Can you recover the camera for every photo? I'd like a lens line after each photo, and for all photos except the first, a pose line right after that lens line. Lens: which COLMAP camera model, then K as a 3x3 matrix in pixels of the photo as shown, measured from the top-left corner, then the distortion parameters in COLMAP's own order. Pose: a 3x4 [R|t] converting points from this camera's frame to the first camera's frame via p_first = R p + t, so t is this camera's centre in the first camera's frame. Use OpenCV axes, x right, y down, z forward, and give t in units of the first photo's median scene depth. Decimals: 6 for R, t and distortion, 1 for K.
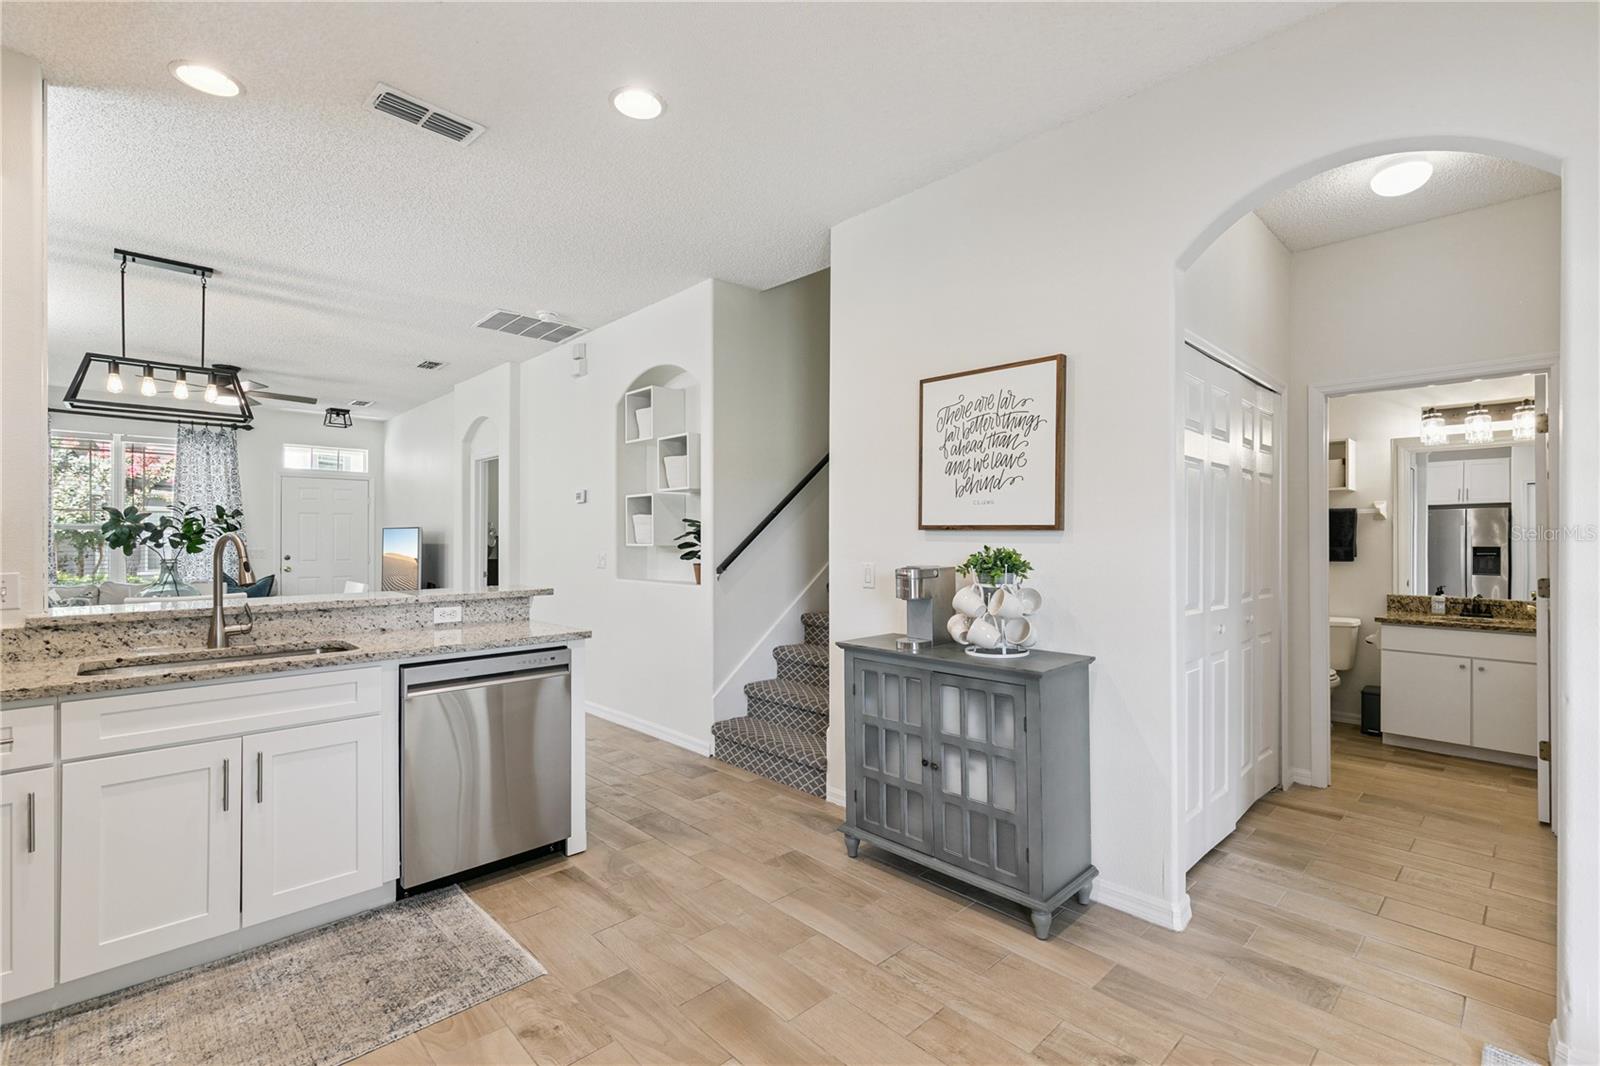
lens RADIAL K [[712.8, 0, 805.8], [0, 712.8, 533.1], [0, 0, 1]] dist [0.001769, 0.000089]
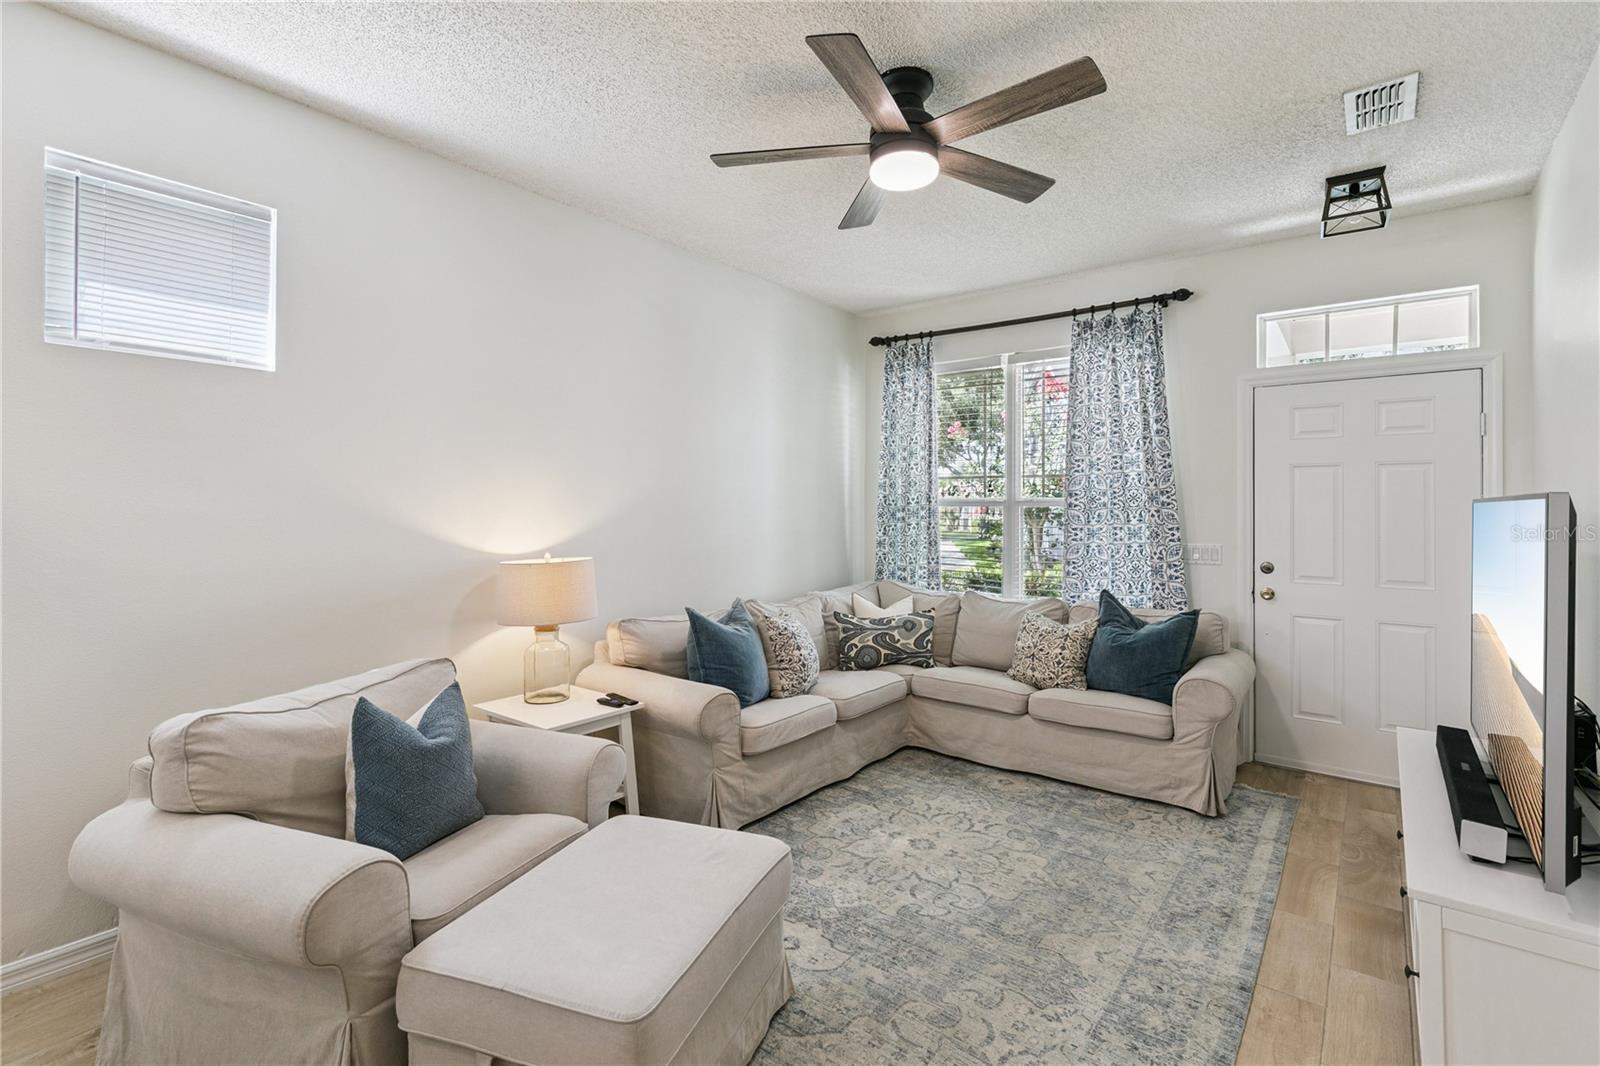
lens RADIAL K [[726.7, 0, 803.4], [0, 726.7, 498.8], [0, 0, 1]] dist [0.002653, -0.000241]
pose [[0.139693, -0.011374, -0.990130, -0.982593], [0.003267, 0.999934, -0.011026, -0.014295], [0.990190, -0.001694, 0.139721, 2.014214]]
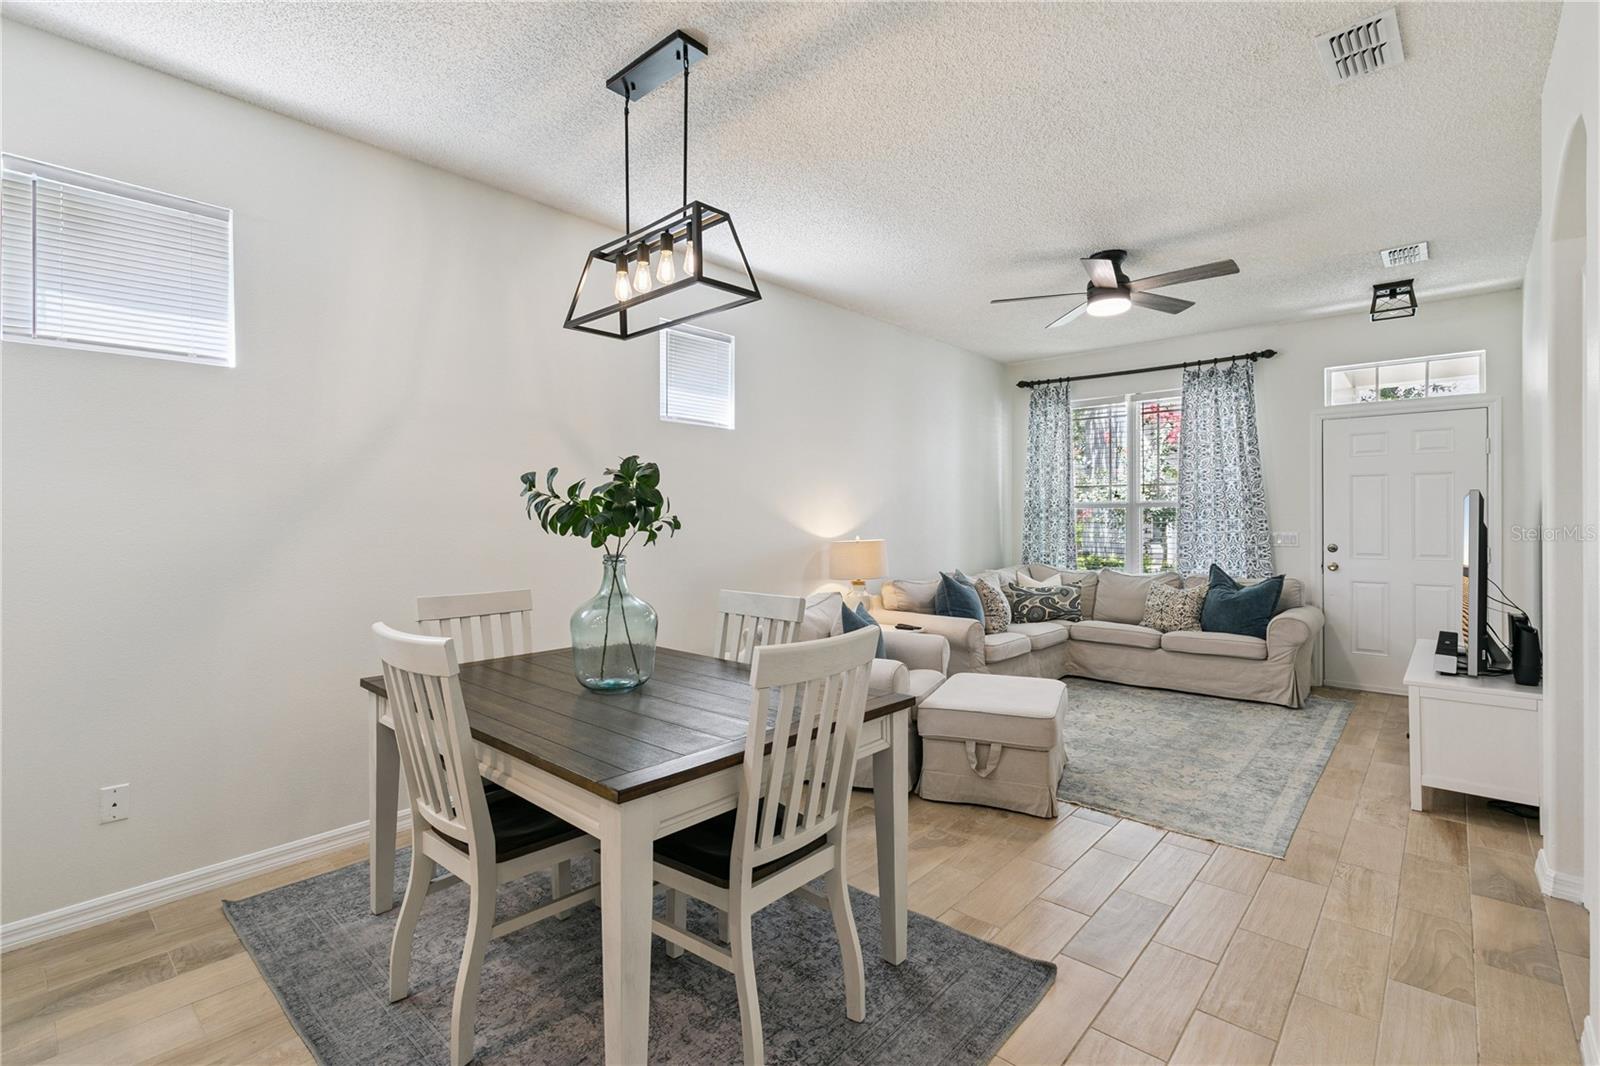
lens RADIAL K [[720.5, 0, 797.4], [0, 720.5, 516.1], [0, 0, 1]] dist [0.000391, -0.000068]
pose [[0.068461, -0.004105, -0.997645, -0.391521], [0.009918, 0.999945, -0.003434, 0.011541], [0.997604, -0.009659, 0.068498, 1.508860]]
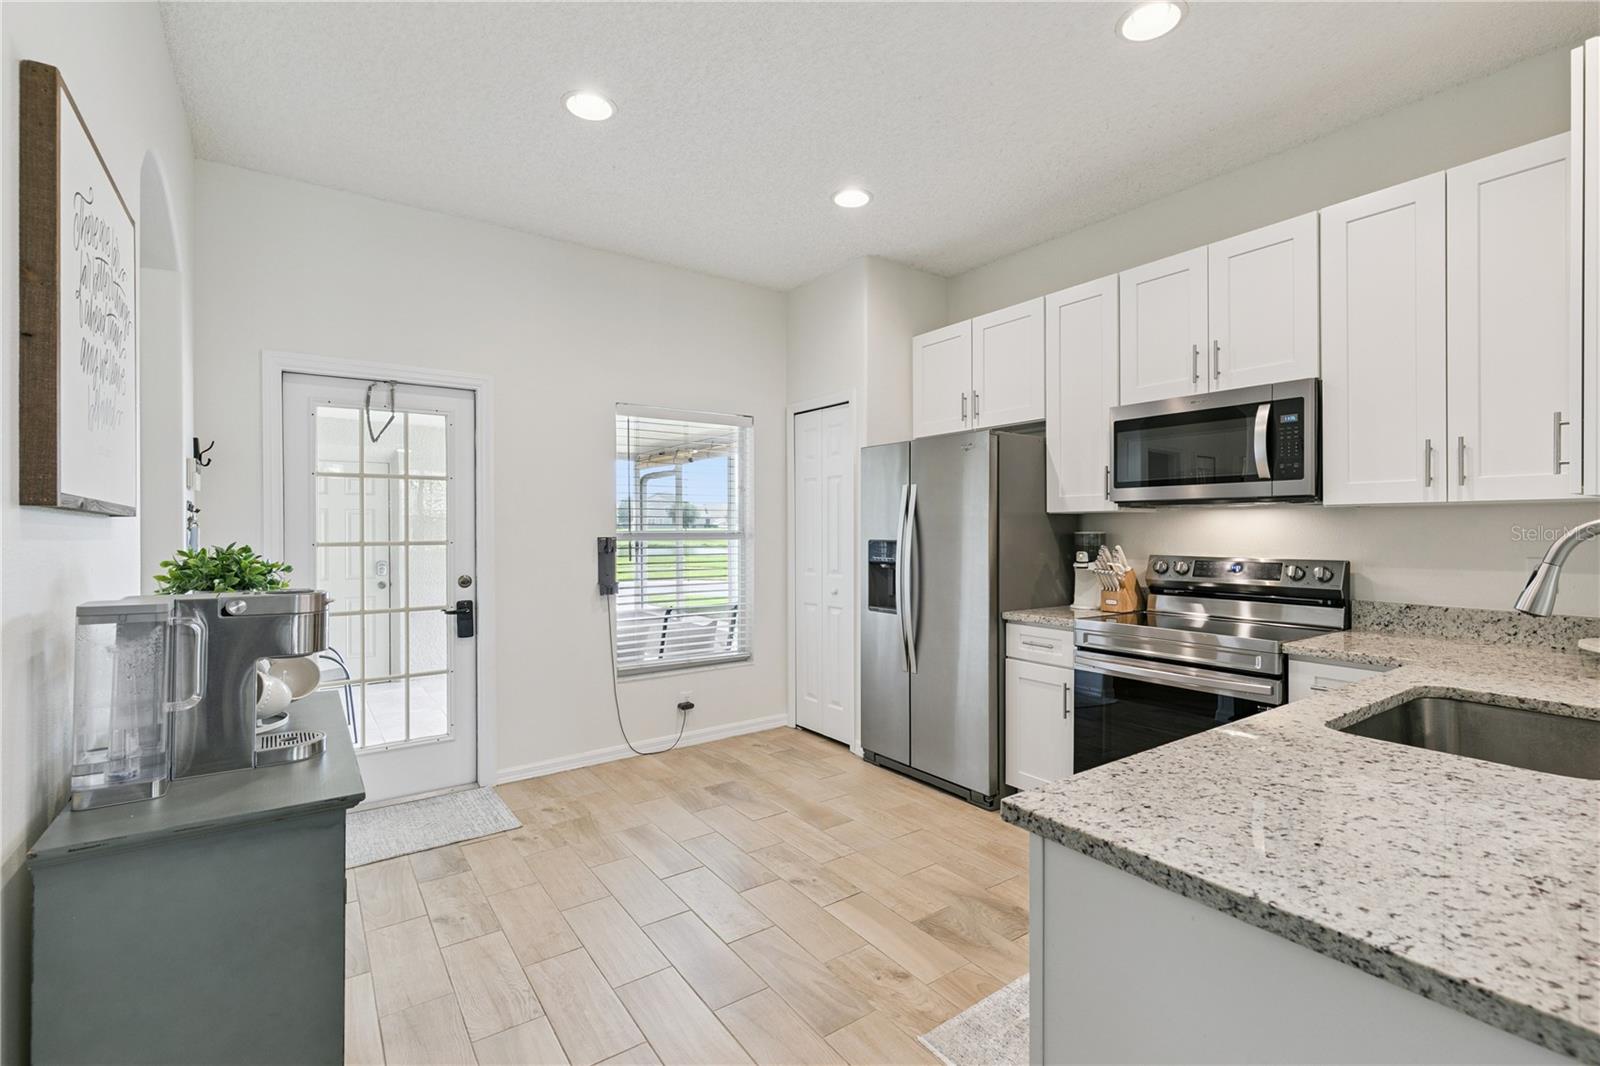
lens RADIAL K [[712.8, 0, 805.8], [0, 712.8, 533.1], [0, 0, 1]] dist [0.001769, 0.000089]
pose [[-0.990031, -0.000003, 0.140847, -0.259020], [0.000008, 1.000000, 0.000082, 0.009950], [-0.140847, 0.000082, -0.990031, 1.380421]]
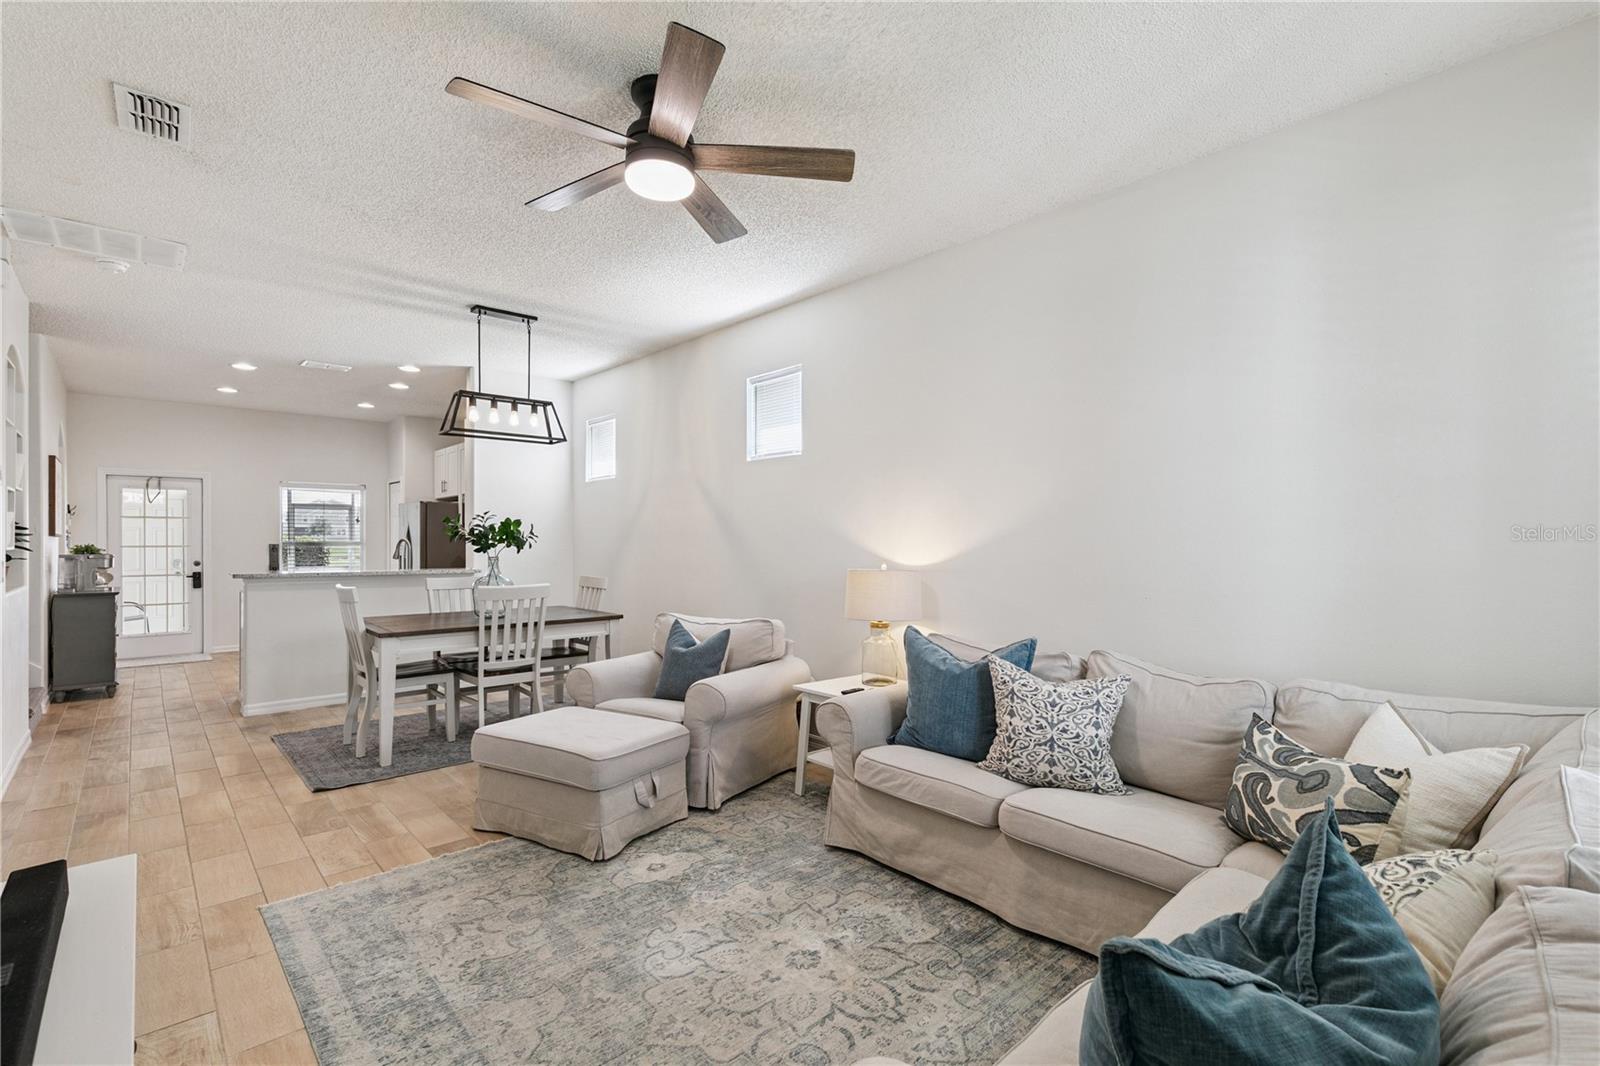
lens RADIAL K [[732.4, 0, 813.9], [0, 732.4, 538.8], [0, 0, 1]] dist [0.003736, 0.000401]
pose [[-0.999849, -0.000442, 0.017395, -2.046224], [-0.000583, 0.999967, -0.008135, 0.020569], [-0.017390, -0.008144, -0.999816, 3.153440]]
